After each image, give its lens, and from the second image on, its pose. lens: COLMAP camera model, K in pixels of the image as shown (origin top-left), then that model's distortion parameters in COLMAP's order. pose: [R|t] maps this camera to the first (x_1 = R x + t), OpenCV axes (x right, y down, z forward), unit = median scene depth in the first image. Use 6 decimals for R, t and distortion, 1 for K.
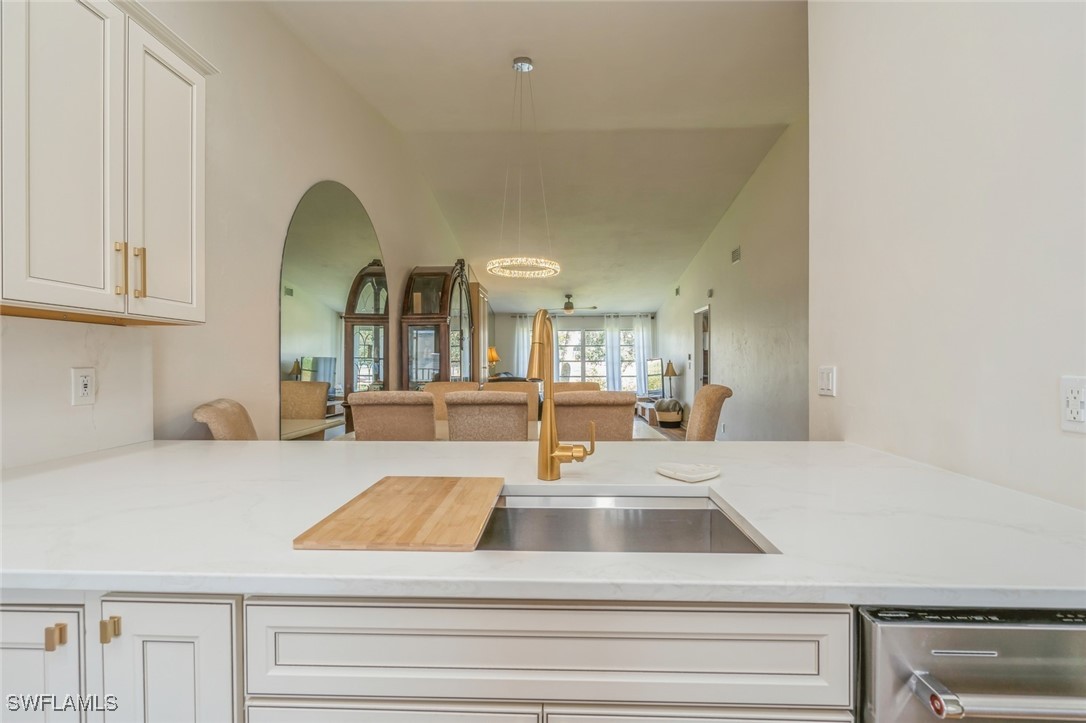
lens RADIAL K [[499.7, 0, 544.3], [0, 499.7, 371.7], [0, 0, 1]] dist [-0.000609, 0.001397]
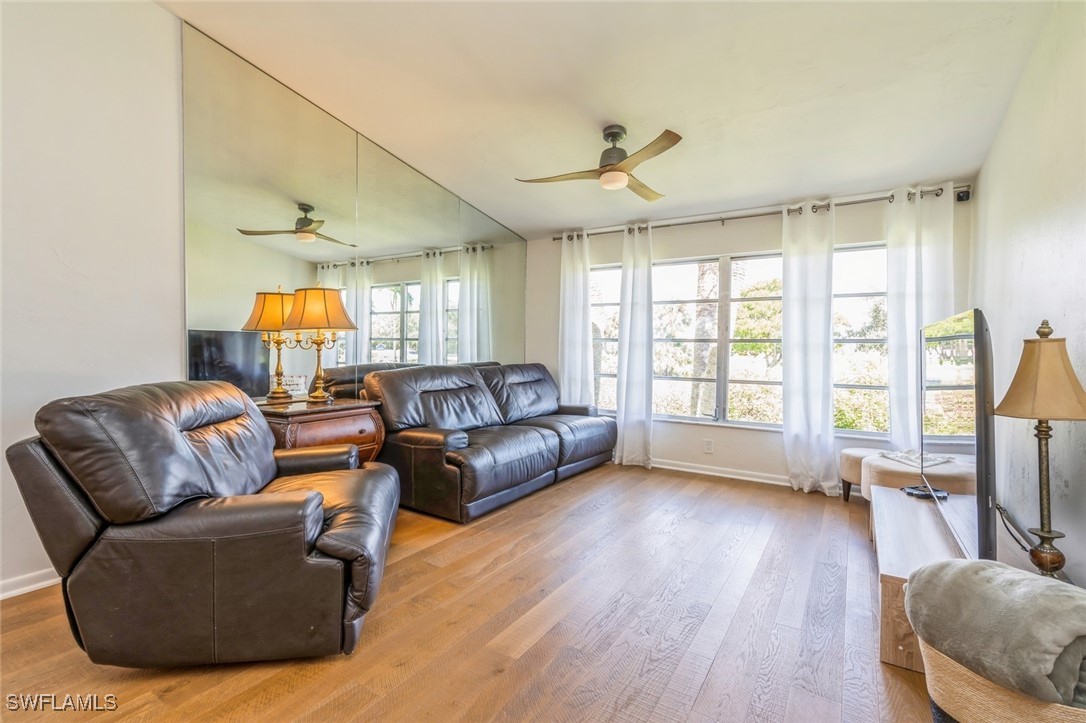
lens RADIAL K [[499.7, 0, 538.0], [0, 499.7, 363.1], [0, 0, 1]] dist [-0.000609, 0.001397]
pose [[0.863872, 0.030142, -0.502808, 0.268373], [-0.026605, 0.999545, 0.014211, -0.010231], [0.503008, 0.001100, 0.864281, 1.091241]]
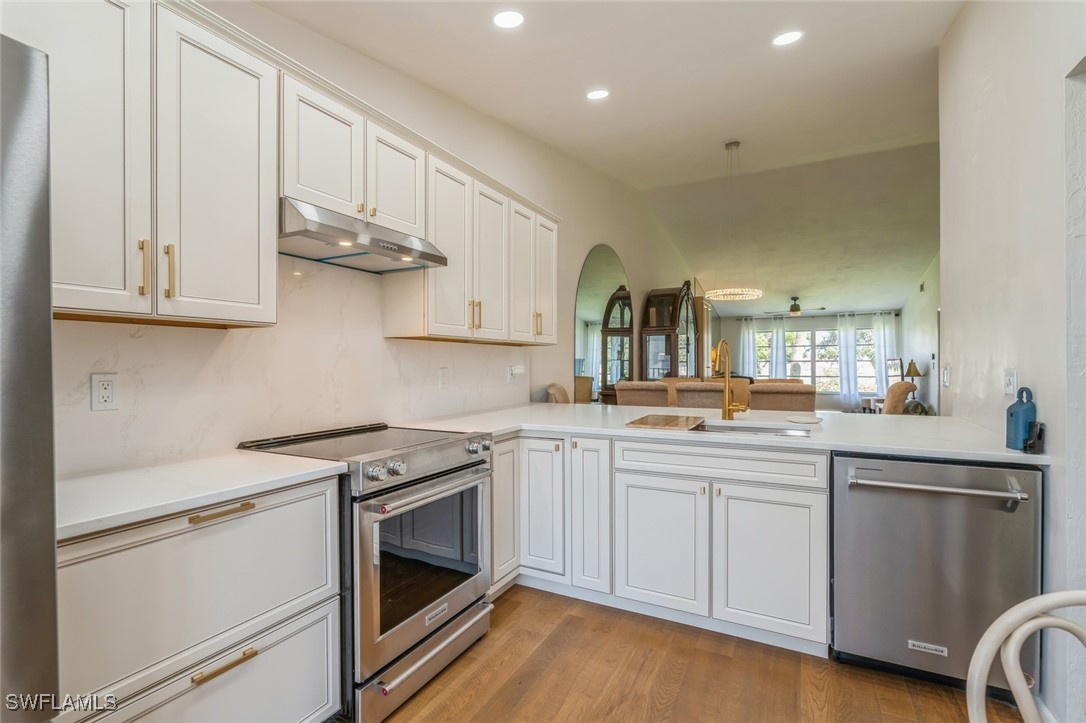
lens RADIAL K [[499.7, 0, 549.4], [0, 499.7, 361.5], [0, 0, 1]] dist [-0.000609, 0.001397]
pose [[0.905389, -0.003960, -0.424564, 0.042201], [-0.005066, 0.999785, -0.020128, 0.003678], [0.424552, 0.020375, 0.905174, -0.227645]]
